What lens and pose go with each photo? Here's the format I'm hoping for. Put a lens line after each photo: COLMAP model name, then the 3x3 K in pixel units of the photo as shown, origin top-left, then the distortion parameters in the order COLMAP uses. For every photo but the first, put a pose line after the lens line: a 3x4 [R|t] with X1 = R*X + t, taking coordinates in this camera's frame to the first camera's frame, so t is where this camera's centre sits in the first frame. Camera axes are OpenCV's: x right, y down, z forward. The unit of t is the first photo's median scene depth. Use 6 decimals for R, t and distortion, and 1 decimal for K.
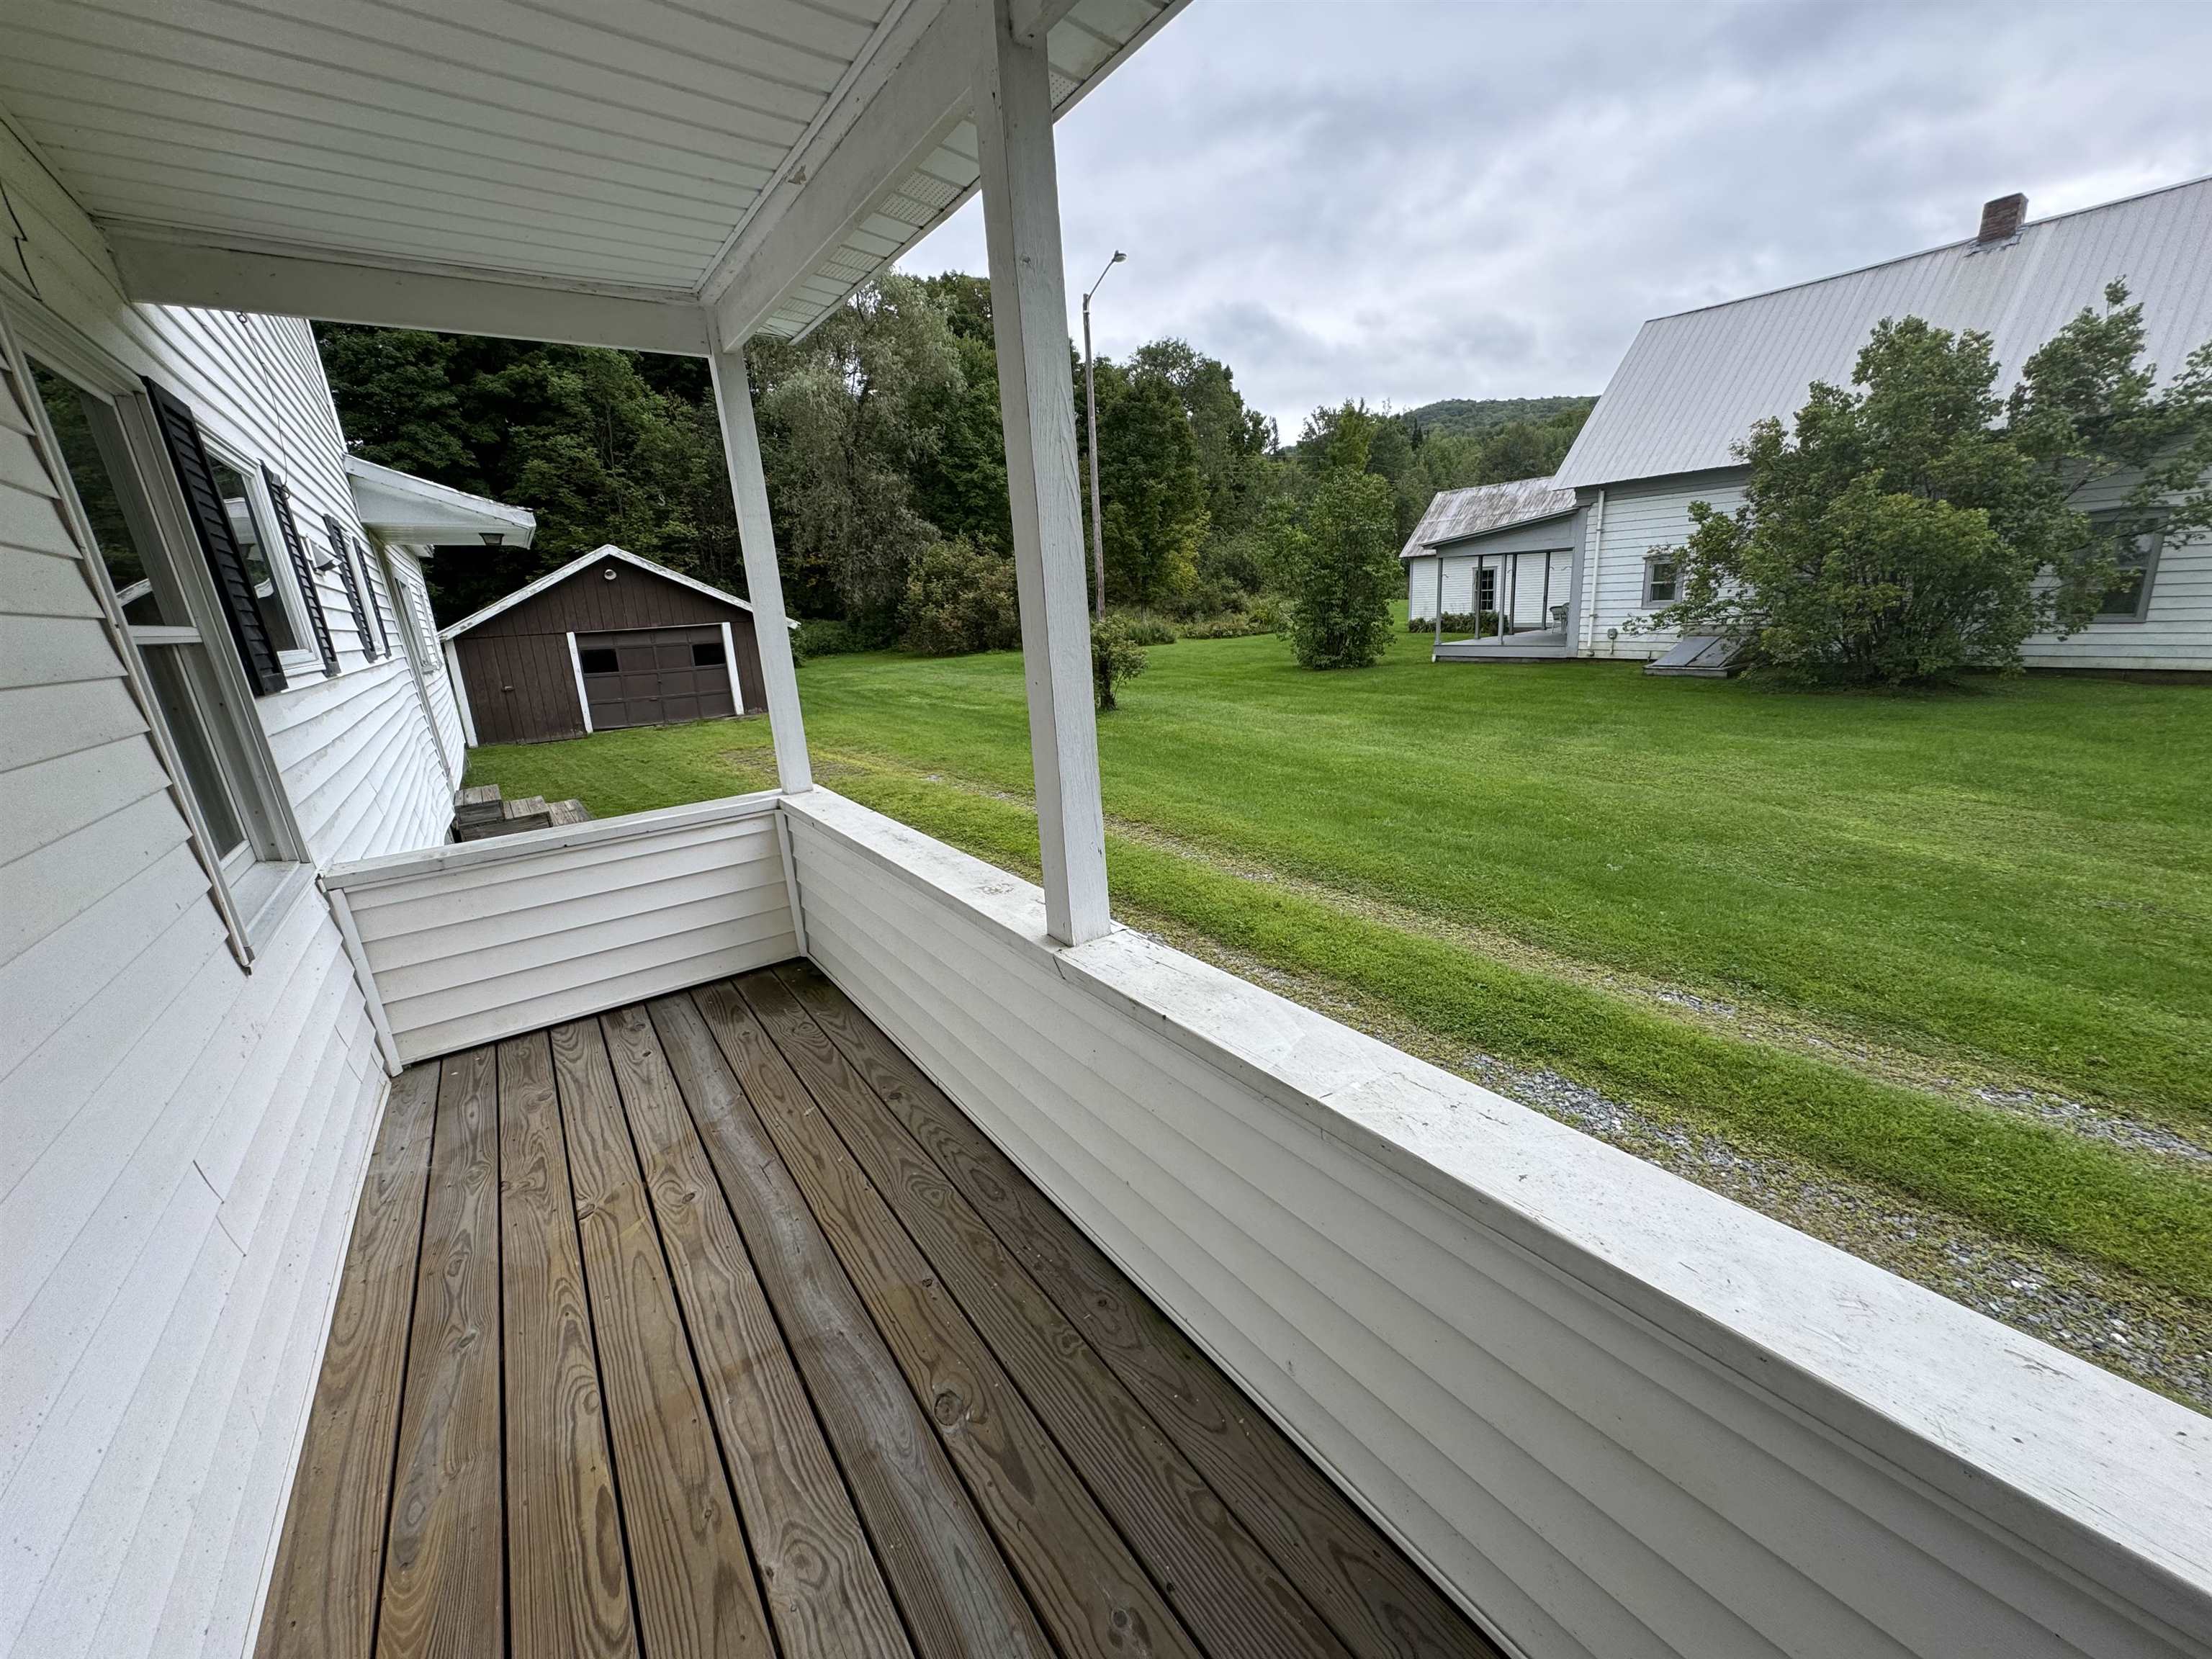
lens RADIAL K [[882.3, 0, 1102.1], [0, 882.3, 825.2], [0, 0, 1]] dist [-0.001059, 0.000020]
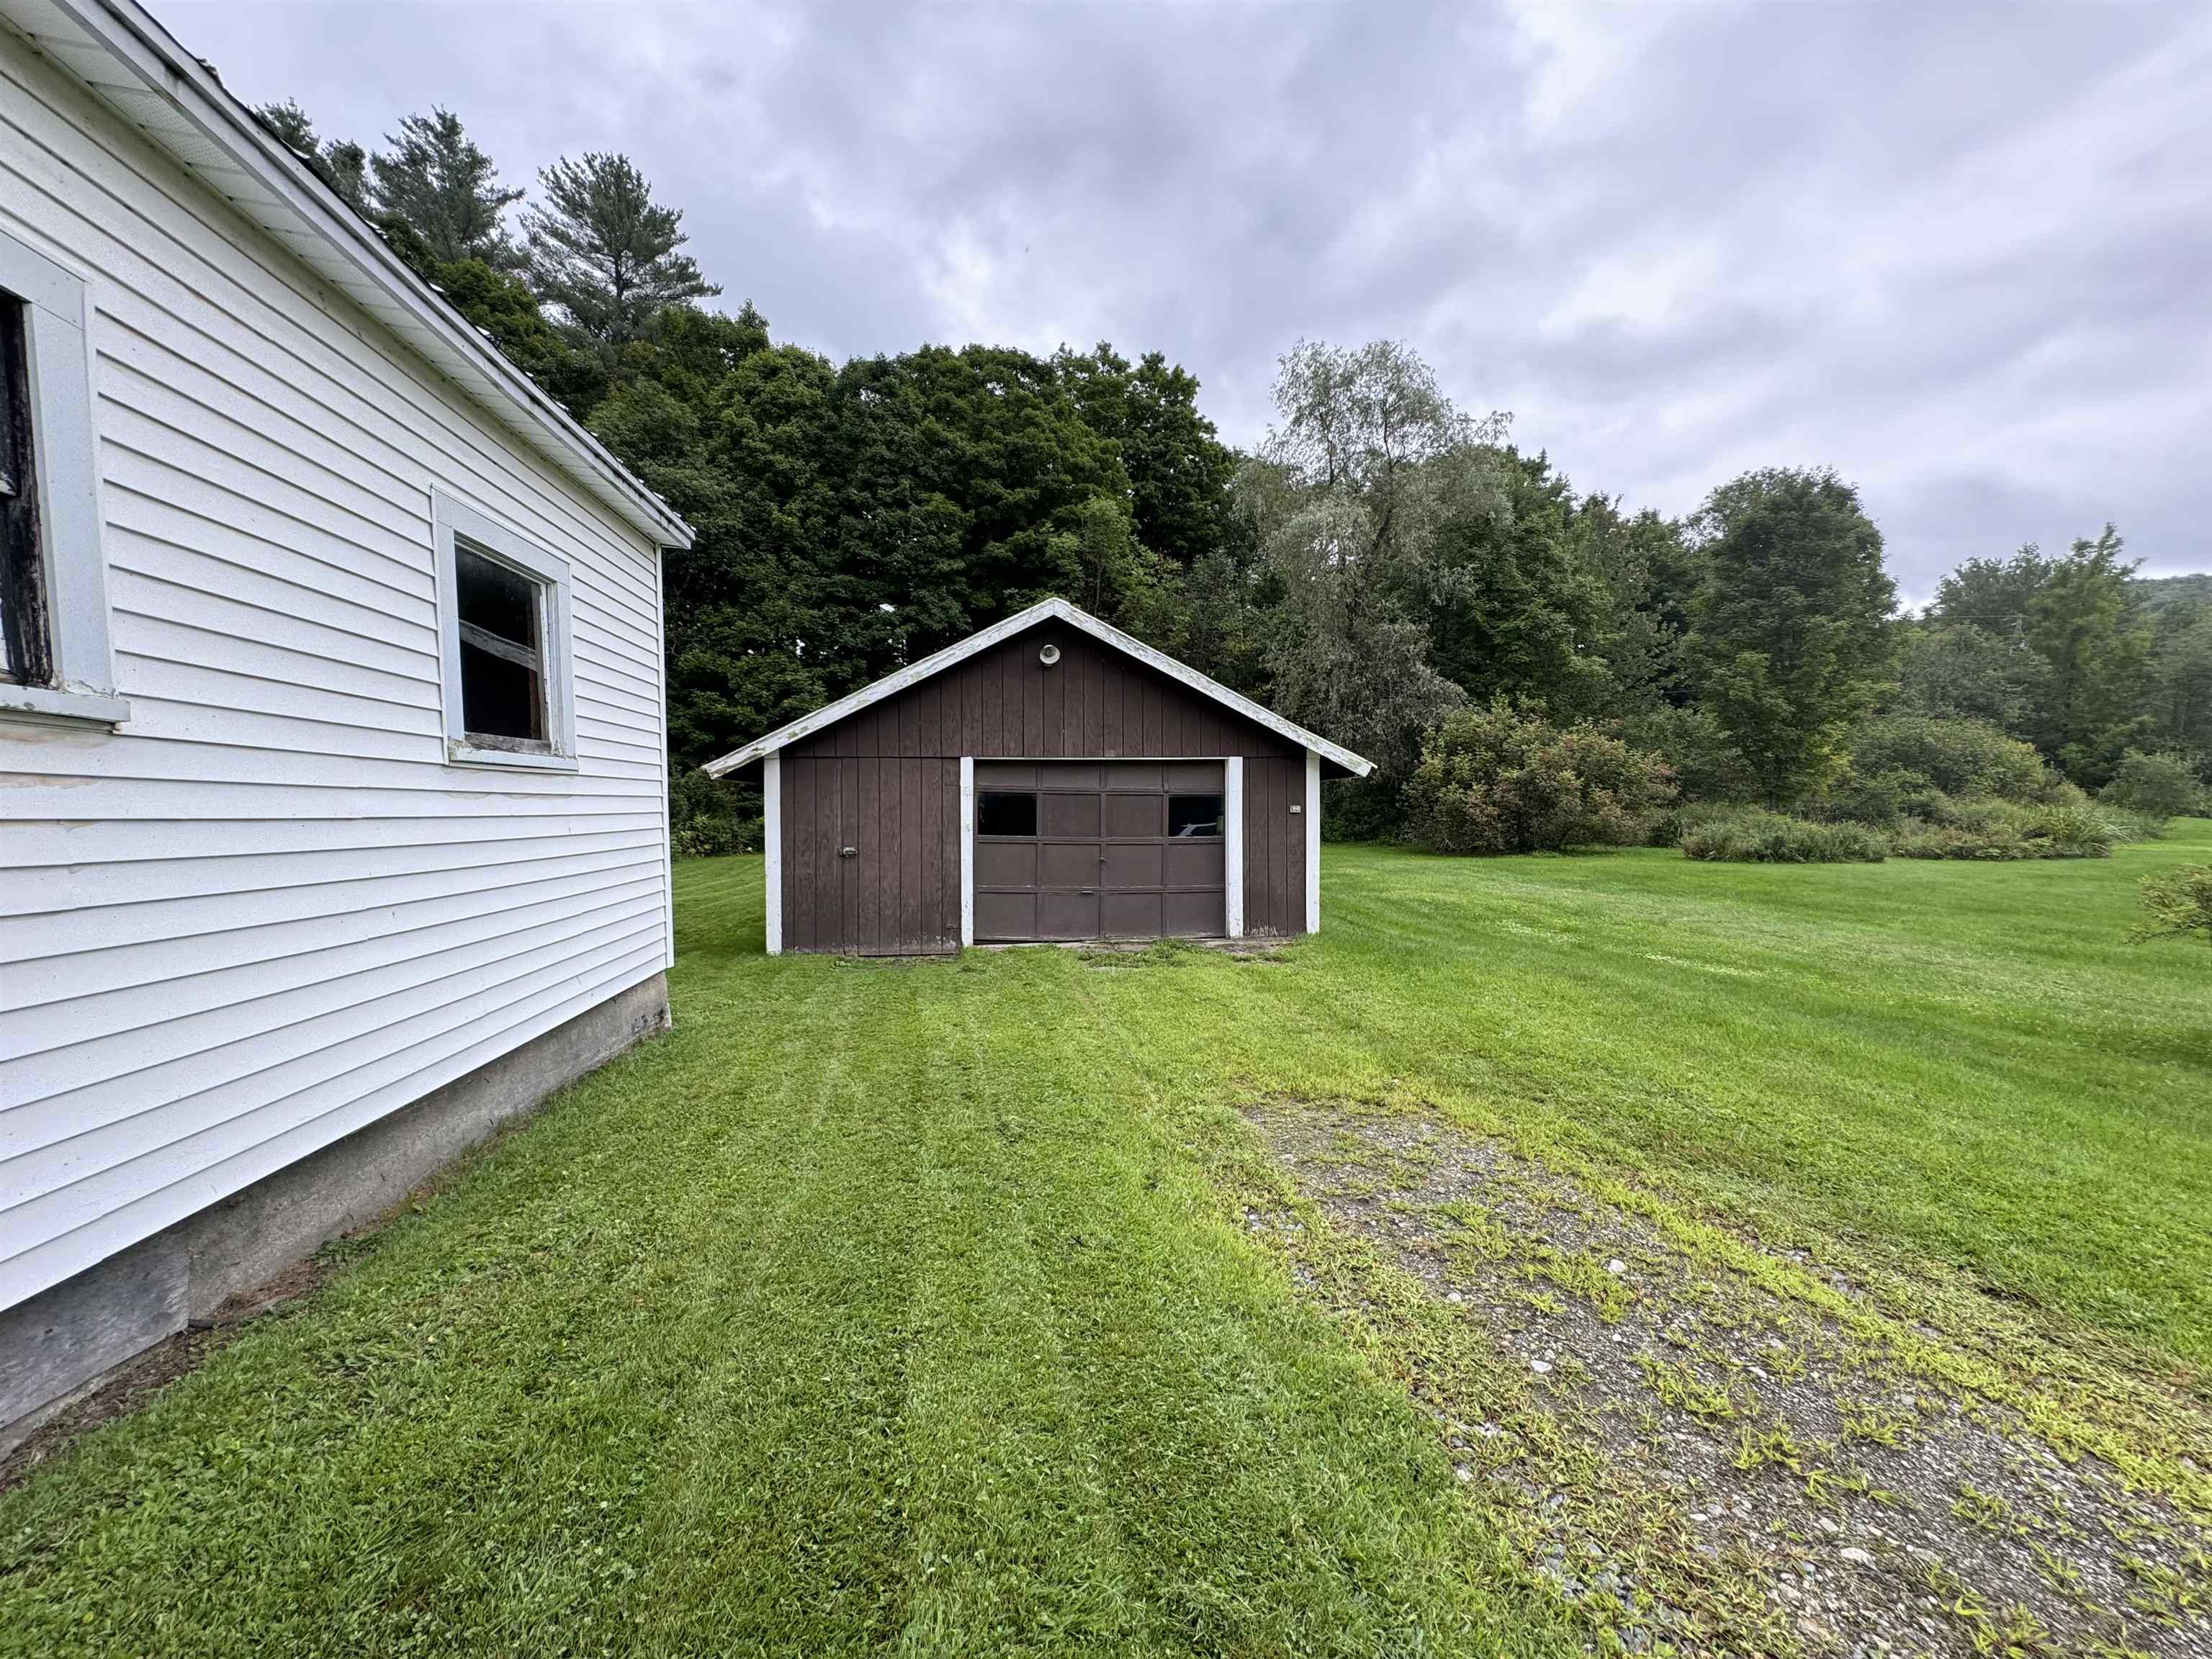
lens RADIAL K [[882.3, 0, 1106.0], [0, 882.3, 826.0], [0, 0, 1]] dist [-0.001059, 0.000020]
pose [[0.893974, 0.059909, -0.444096, -0.126276], [-0.154784, 0.971310, -0.180553, -0.041572], [0.420538, 0.230148, 0.877599, 0.252395]]
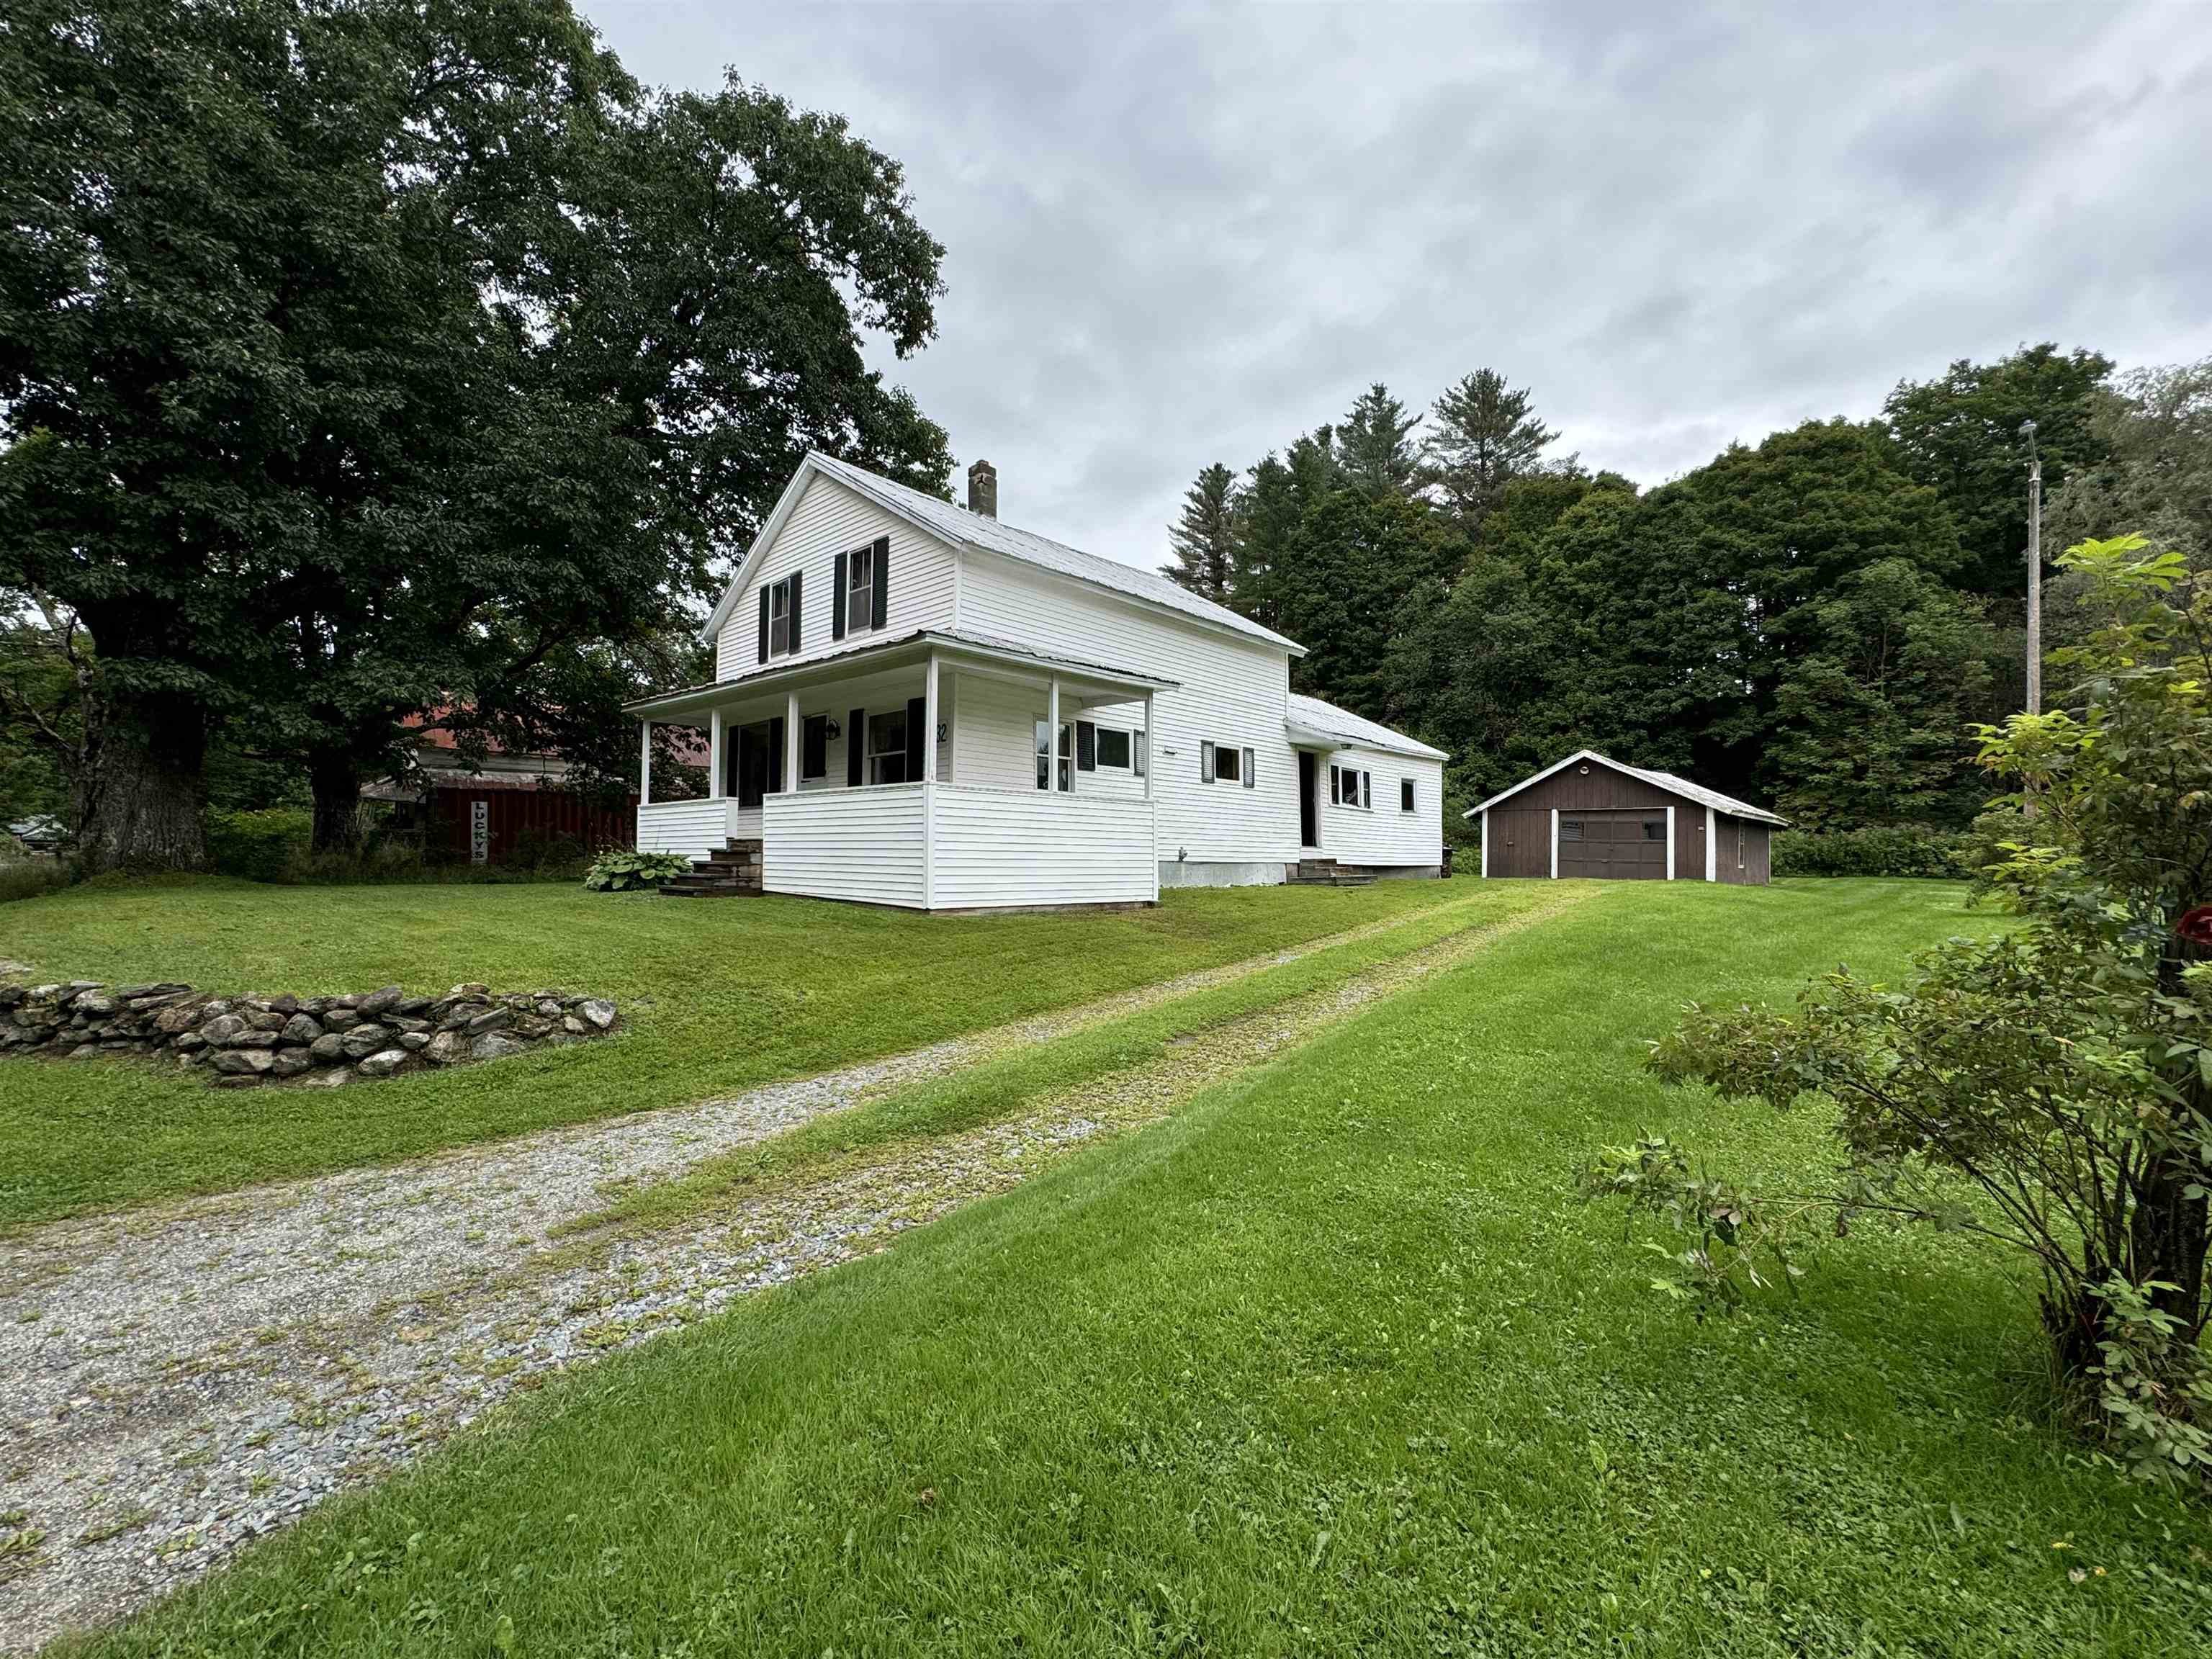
lens RADIAL K [[950.8, 0, 1104.2], [0, 950.8, 836.7], [0, 0, 1]] dist [-0.002497, 0.001393]
pose [[0.211233, 0.042667, -0.976504, 0.336454], [-0.273266, 0.961787, -0.017088, 0.023221], [0.938460, 0.270455, 0.214821, -0.007393]]
